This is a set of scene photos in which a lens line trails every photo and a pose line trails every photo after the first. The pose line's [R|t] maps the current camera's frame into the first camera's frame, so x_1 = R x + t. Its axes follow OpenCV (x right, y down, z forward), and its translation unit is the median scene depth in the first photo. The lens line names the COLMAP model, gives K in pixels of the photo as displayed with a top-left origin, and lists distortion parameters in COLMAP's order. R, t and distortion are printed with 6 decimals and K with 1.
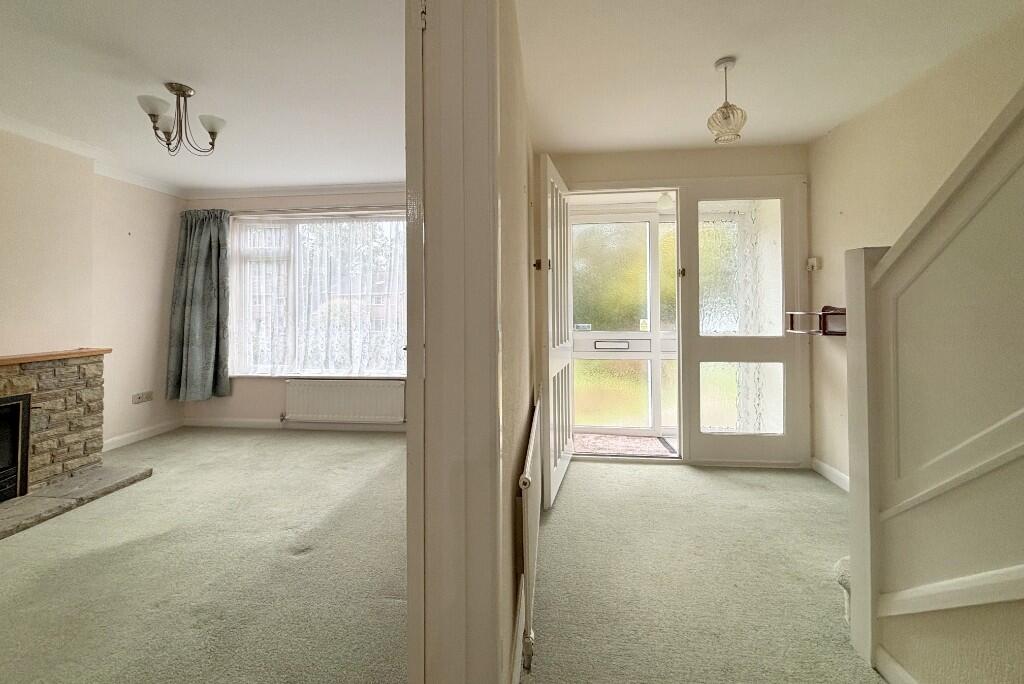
lens RADIAL K [[415.5, 0, 509.7], [0, 415.5, 296.7], [0, 0, 1]] dist [-0.000736, -0.000318]
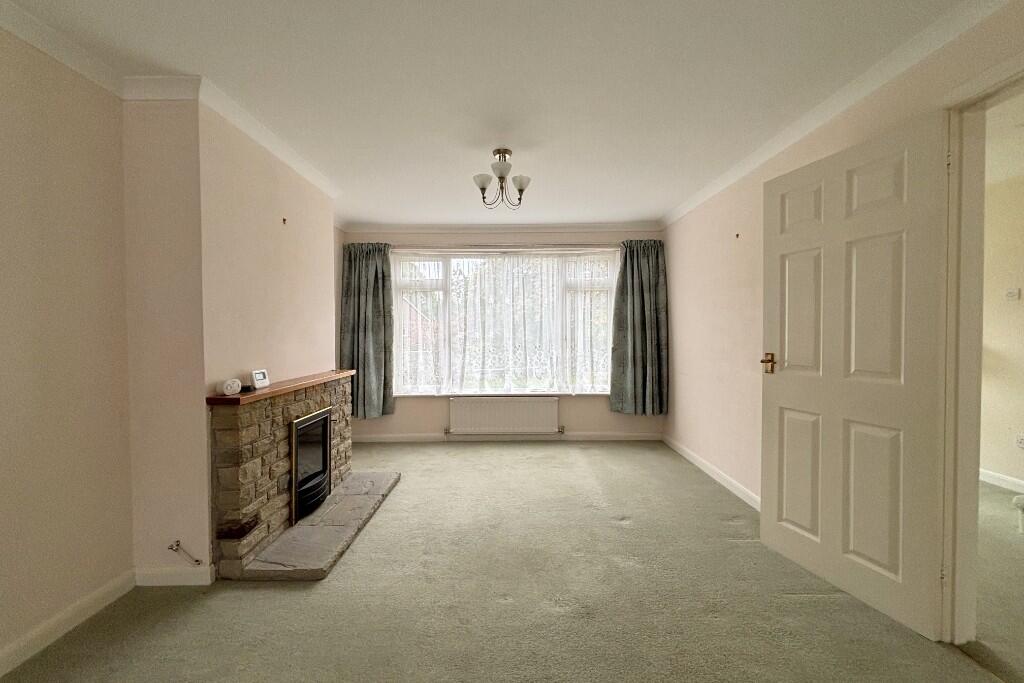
lens RADIAL K [[413.3, 0, 512.2], [0, 413.3, 337.7], [0, 0, 1]] dist [-0.001436, -0.000247]
pose [[0.993717, 0.000294, 0.111921, -0.489465], [-0.004026, 0.999443, 0.033119, -0.000461], [-0.111848, -0.033361, 0.993165, -0.119578]]
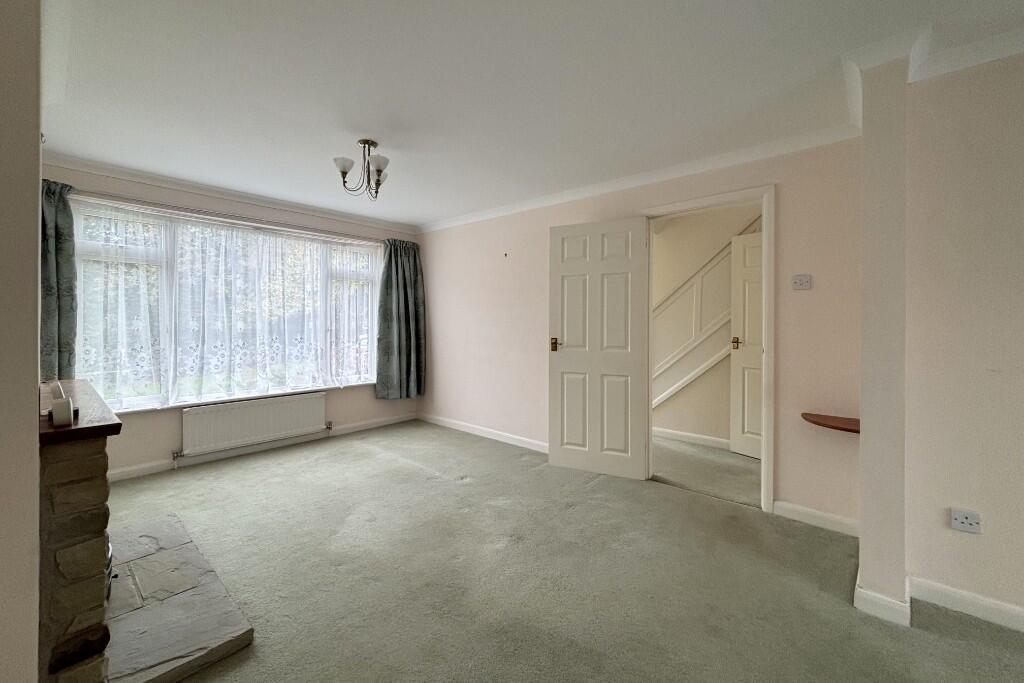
lens RADIAL K [[411.2, 0, 512.6], [0, 411.2, 320.6], [0, 0, 1]] dist [0.000618, 0.000004]
pose [[0.576623, 0.013263, 0.816902, -0.827337], [-0.024144, 0.999708, 0.000812, 0.002623], [-0.816653, -0.020192, 0.576775, -0.025625]]
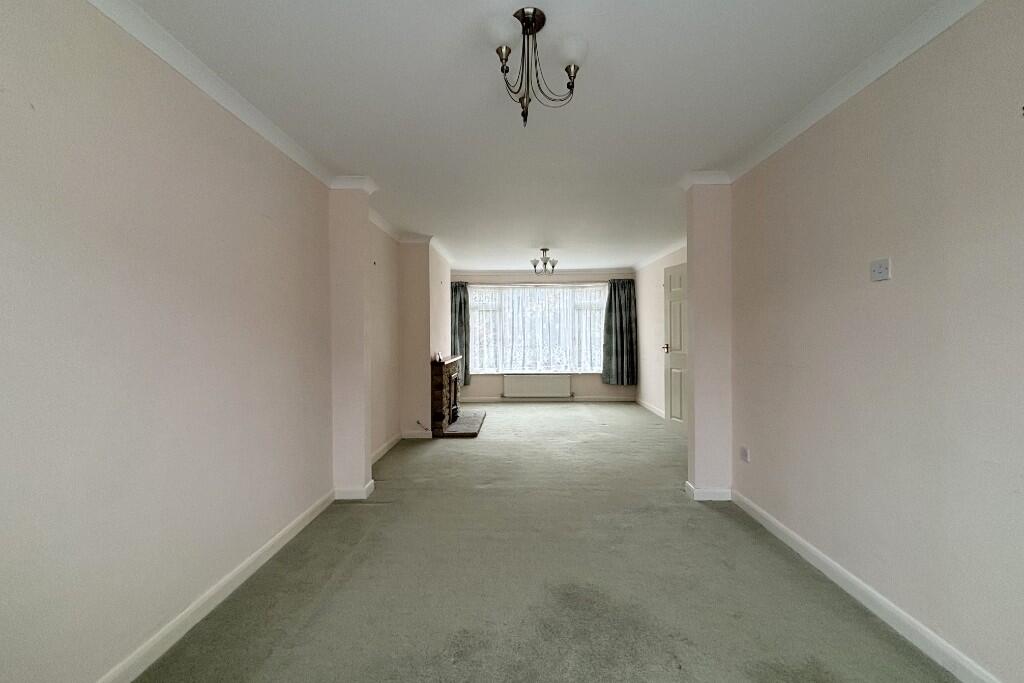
lens RADIAL K [[413.3, 0, 512.2], [0, 413.3, 337.7], [0, 0, 1]] dist [-0.001436, -0.000247]
pose [[0.995482, -0.002639, 0.094911, -0.668569], [0.000169, 0.999661, 0.026024, -0.014361], [-0.094947, -0.025890, 0.995146, -0.813114]]
